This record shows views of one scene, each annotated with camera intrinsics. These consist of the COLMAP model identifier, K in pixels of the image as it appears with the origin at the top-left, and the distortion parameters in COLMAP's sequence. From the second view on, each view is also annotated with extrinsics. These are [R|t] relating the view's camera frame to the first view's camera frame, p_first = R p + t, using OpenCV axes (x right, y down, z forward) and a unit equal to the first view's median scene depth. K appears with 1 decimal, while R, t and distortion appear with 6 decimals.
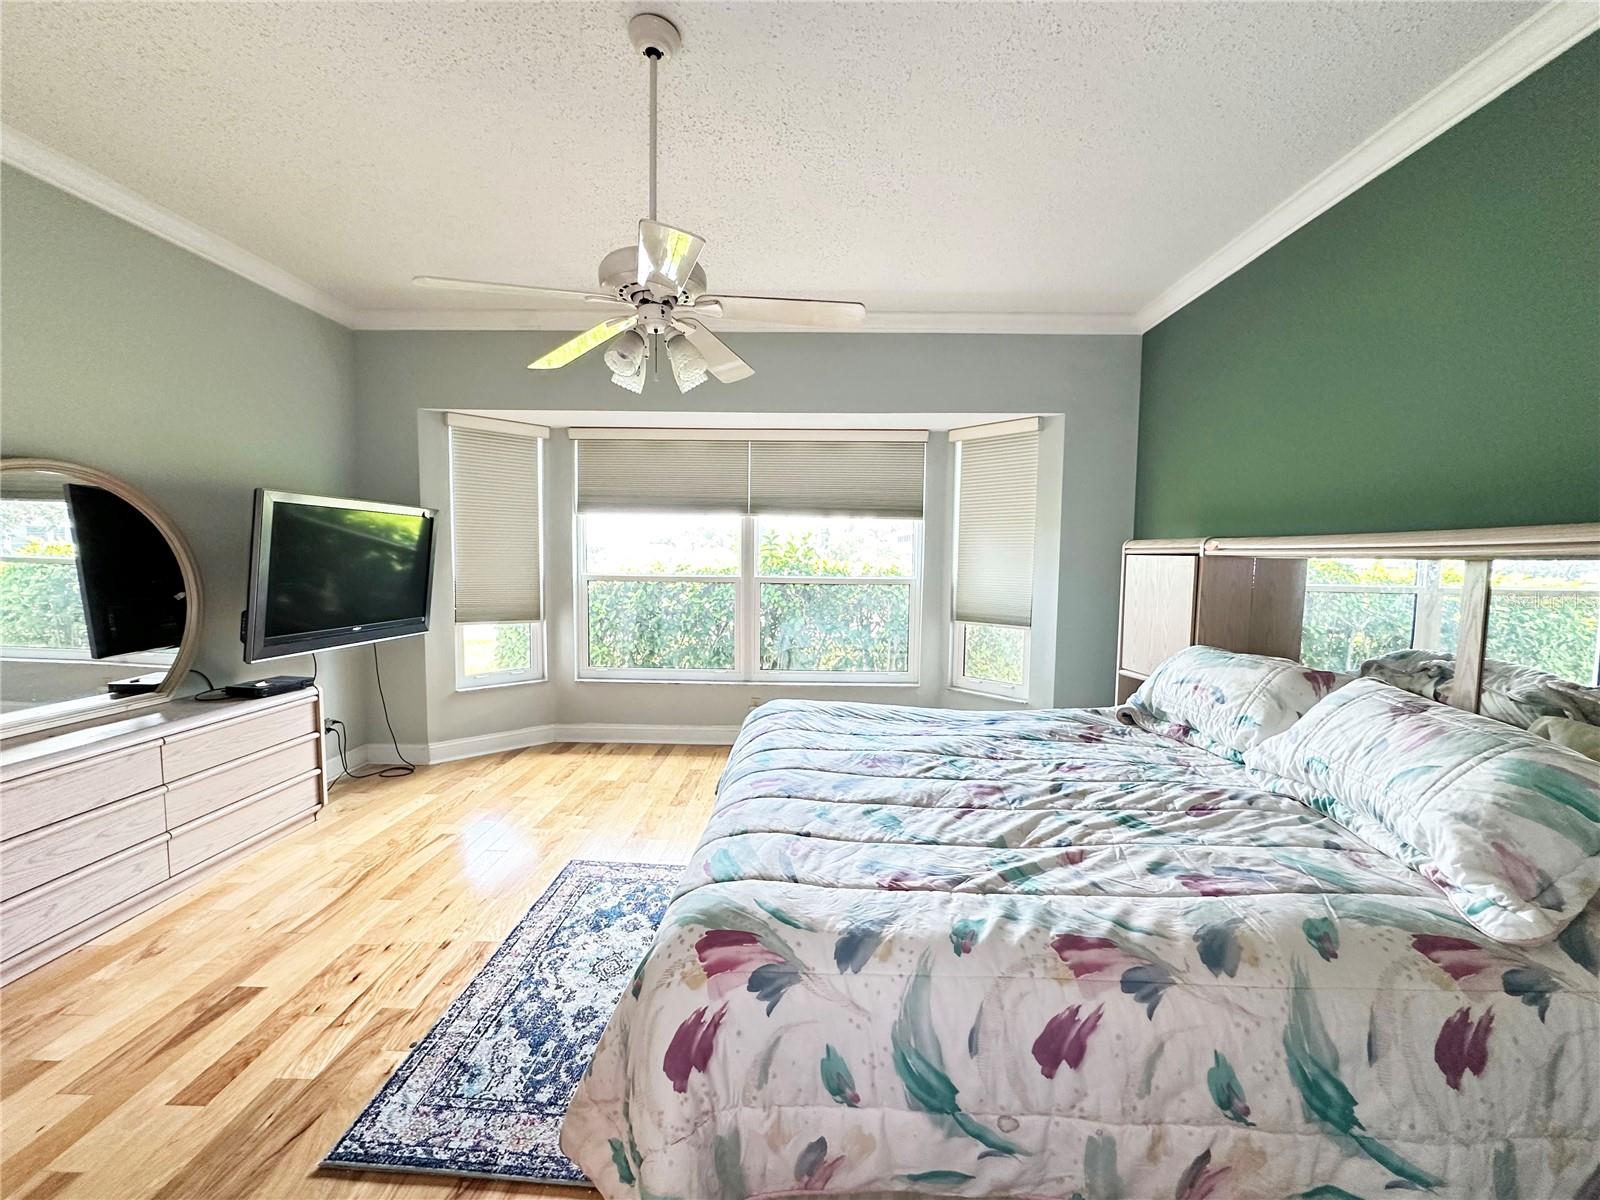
lens RADIAL K [[635.1, 0, 795.1], [0, 635.1, 604.7], [0, 0, 1]] dist [-0.007707, 0.001394]
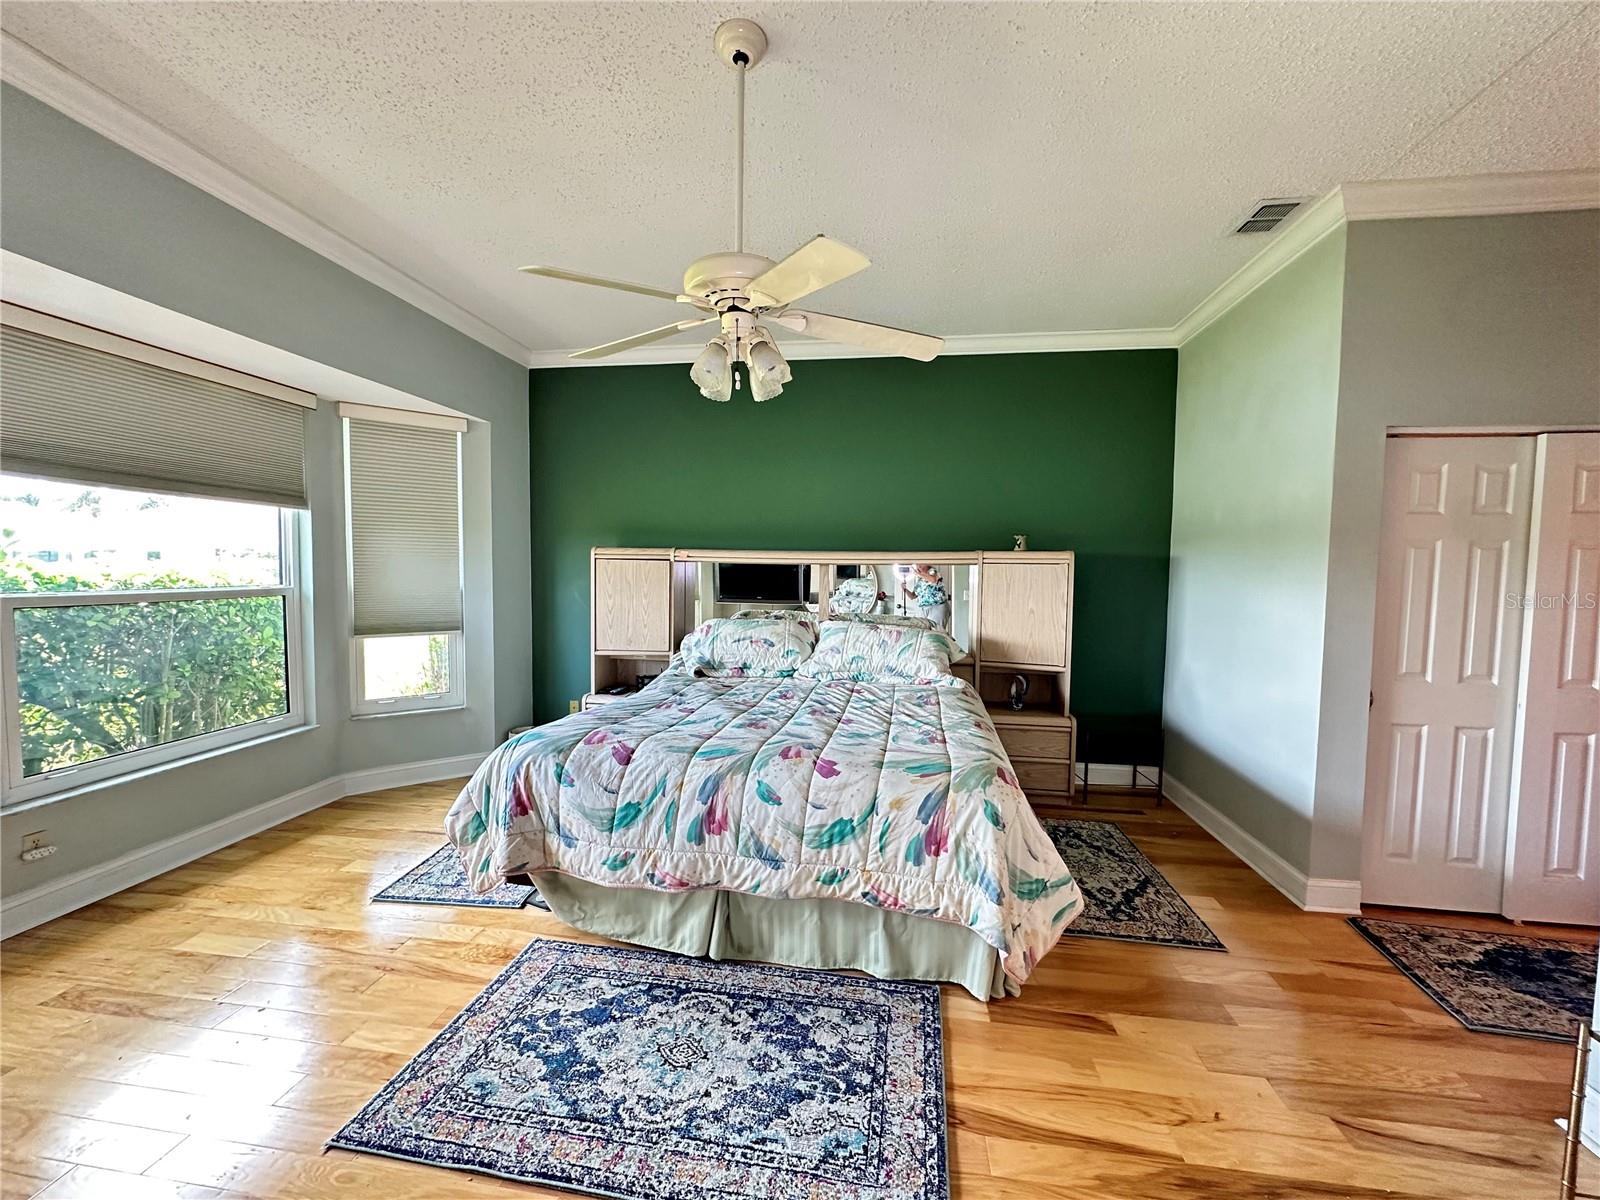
lens RADIAL K [[635.1, 0, 799.0], [0, 635.1, 601.3], [0, 0, 1]] dist [-0.007707, 0.001394]
pose [[0.124452, -0.064268, 0.990142, -1.354057], [0.061378, 0.996488, 0.056965, -0.084826], [-0.990325, 0.053684, 0.127959, 0.892489]]
